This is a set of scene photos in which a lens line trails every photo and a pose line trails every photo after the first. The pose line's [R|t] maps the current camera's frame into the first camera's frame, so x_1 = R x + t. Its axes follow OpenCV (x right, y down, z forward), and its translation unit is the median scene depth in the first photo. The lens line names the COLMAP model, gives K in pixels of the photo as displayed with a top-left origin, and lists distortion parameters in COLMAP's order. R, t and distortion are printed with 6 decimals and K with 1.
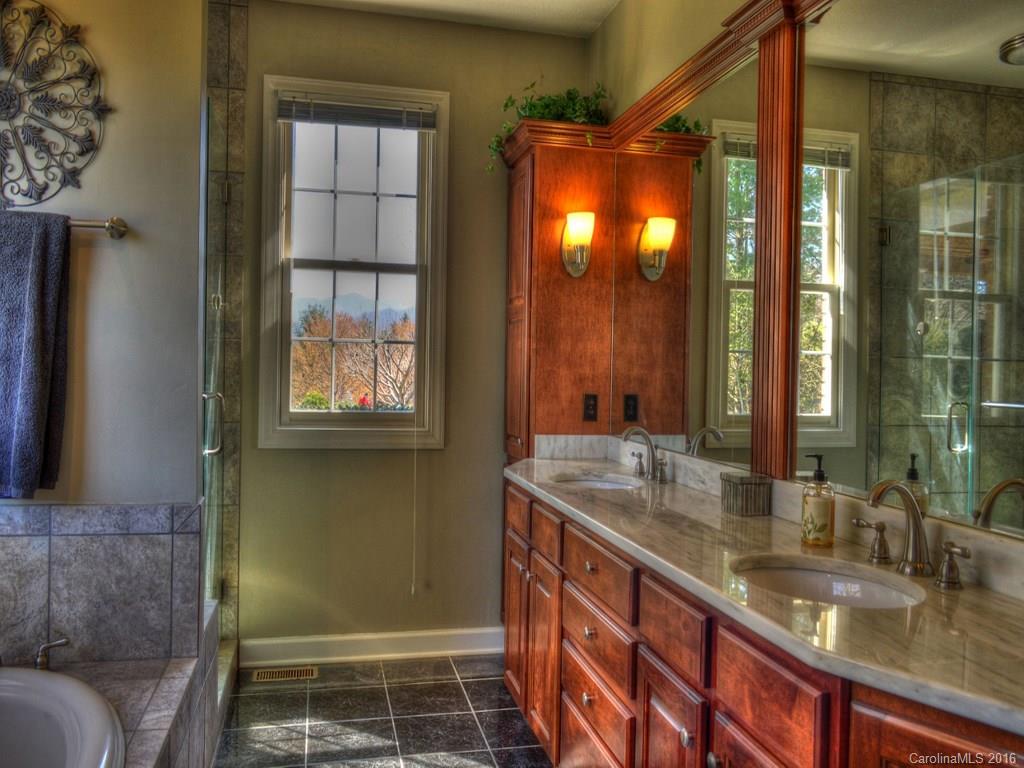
lens RADIAL K [[813.1, 0, 510.2], [0, 813.1, 382.5], [0, 0, 1]] dist [-0.011635, 0.002538]
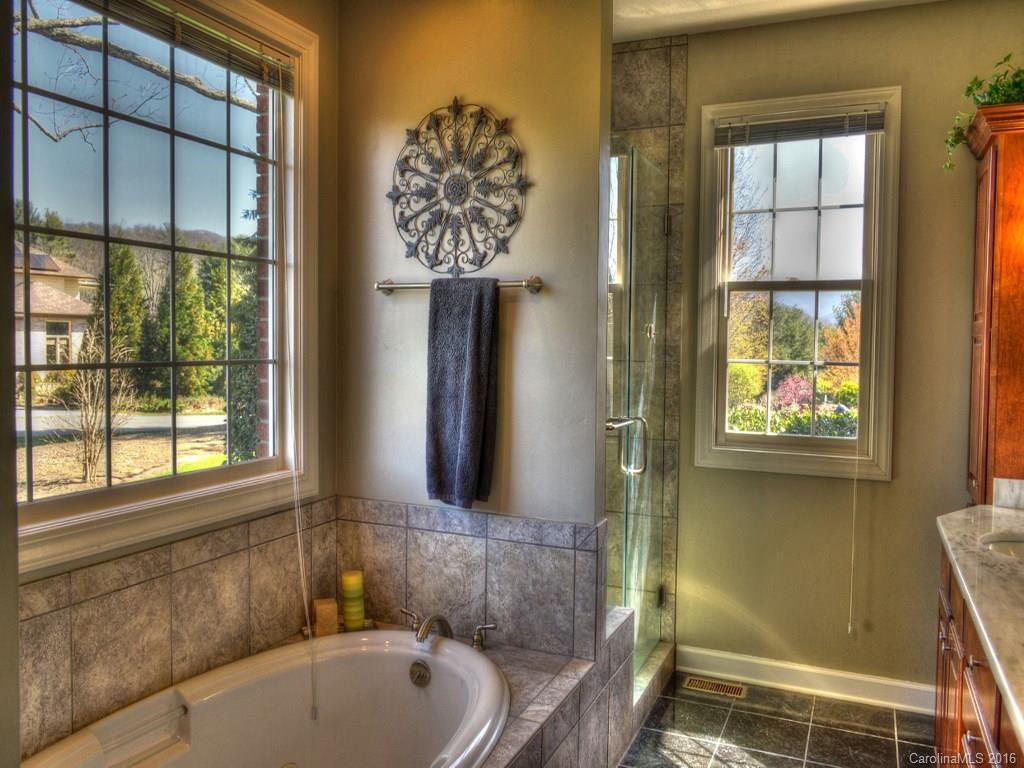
lens RADIAL K [[813.1, 0, 509.4], [0, 813.1, 380.5], [0, 0, 1]] dist [-0.011635, 0.002538]
pose [[0.800209, 0.015842, -0.599512, 0.130725], [-0.006770, 0.999826, 0.017384, -0.048125], [0.599683, -0.009852, 0.800177, 0.022237]]
